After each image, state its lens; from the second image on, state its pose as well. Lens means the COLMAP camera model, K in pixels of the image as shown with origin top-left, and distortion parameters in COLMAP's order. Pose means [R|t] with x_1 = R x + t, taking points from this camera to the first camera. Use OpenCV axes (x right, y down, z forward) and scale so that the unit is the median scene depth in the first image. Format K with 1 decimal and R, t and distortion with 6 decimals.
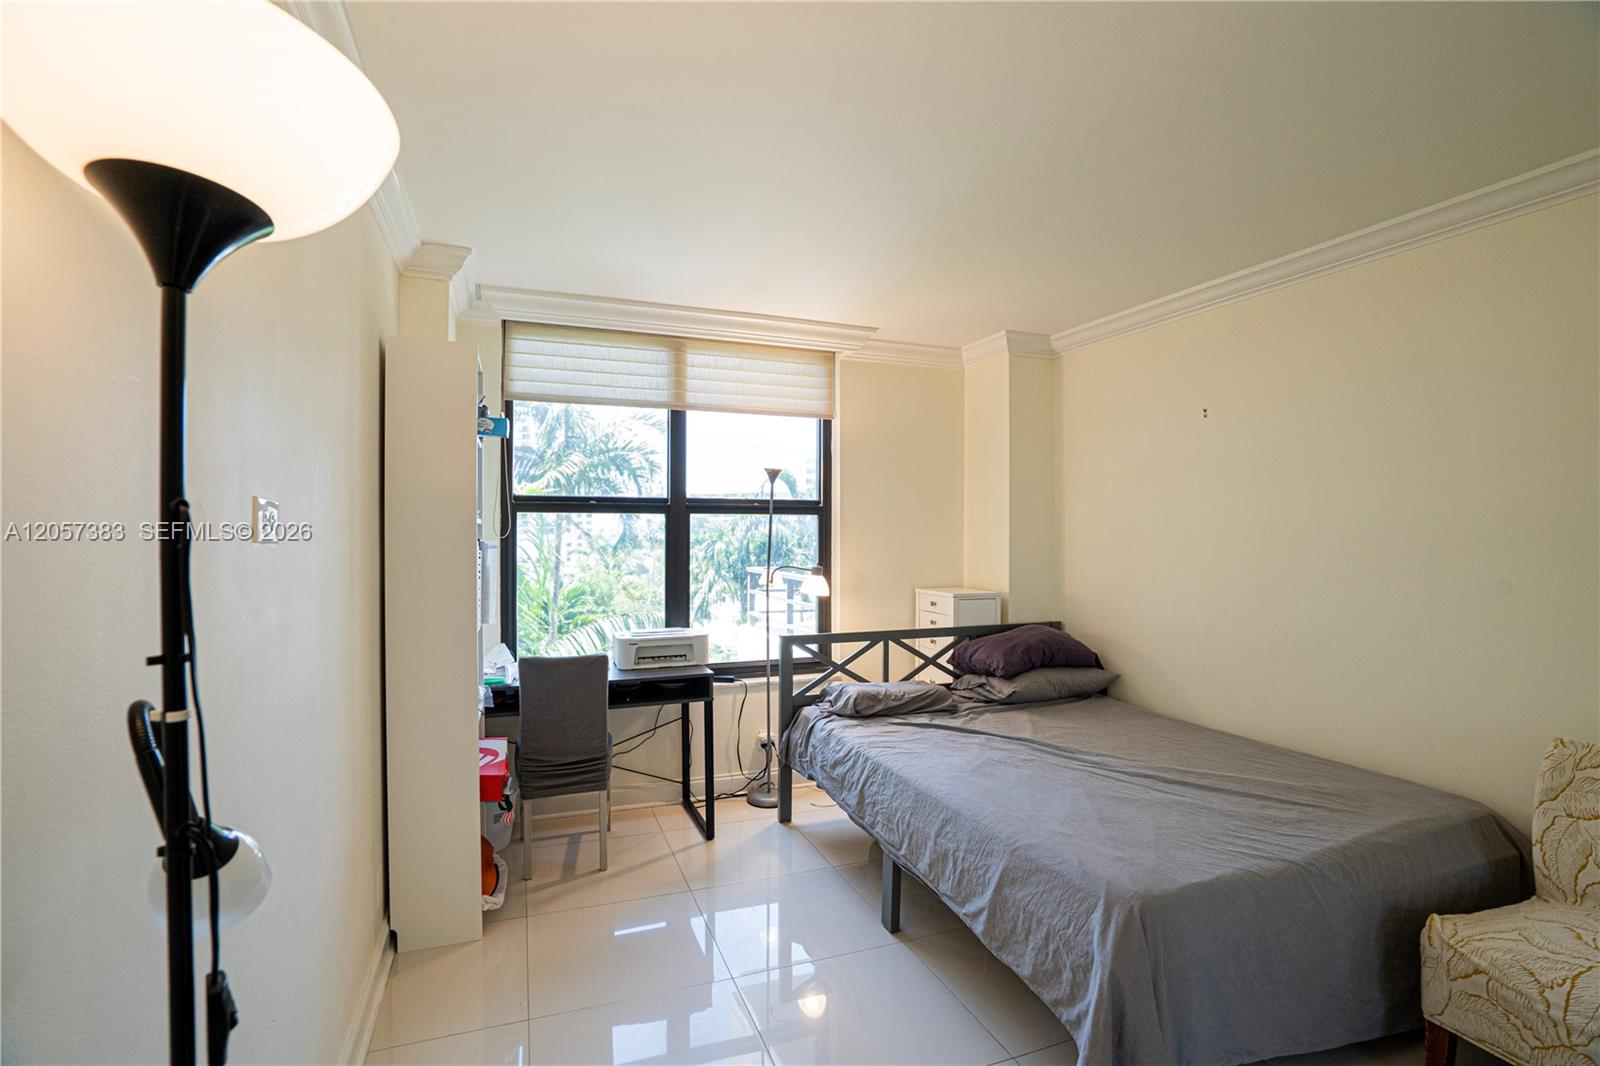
lens RADIAL K [[737.3, 0, 795.2], [0, 737.3, 531.6], [0, 0, 1]] dist [-0.063877, 0.027757]
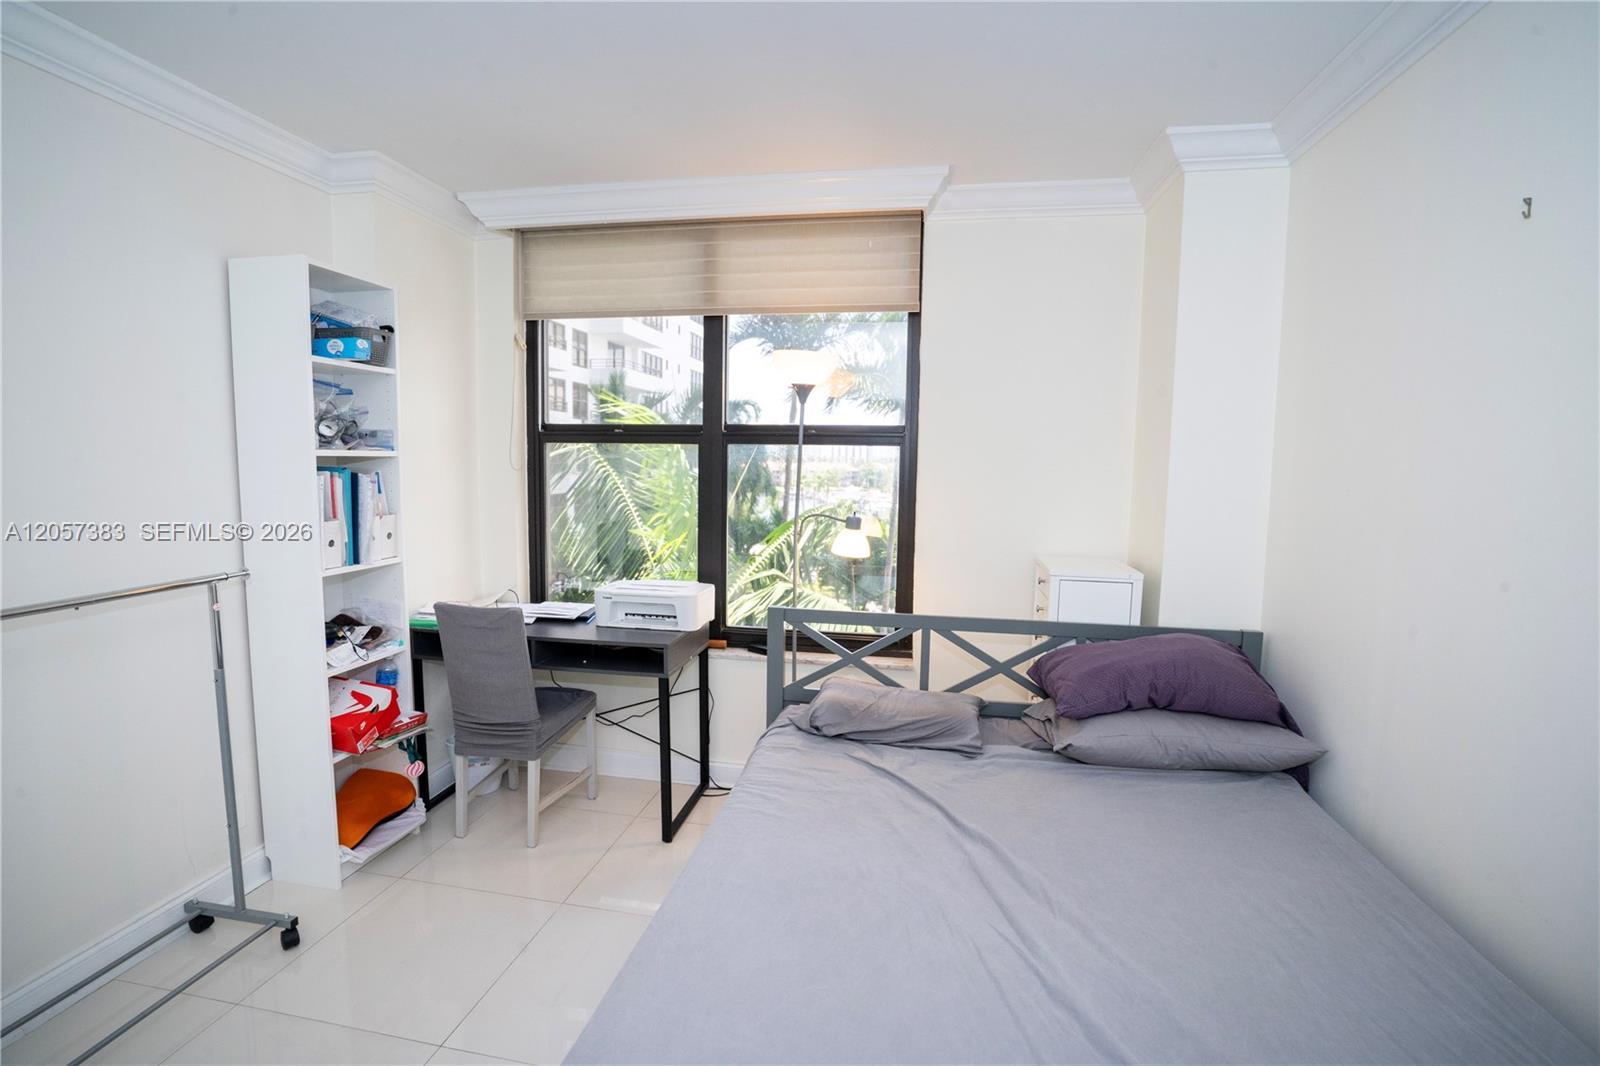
lens RADIAL K [[737.3, 0, 795.2], [0, 737.3, 531.6], [0, 0, 1]] dist [-0.063877, 0.027757]
pose [[0.853339, 0.059137, -0.517992, 0.361684], [-0.012548, 0.995588, 0.092990, -0.004953], [0.521205, -0.072852, 0.850316, 0.351786]]
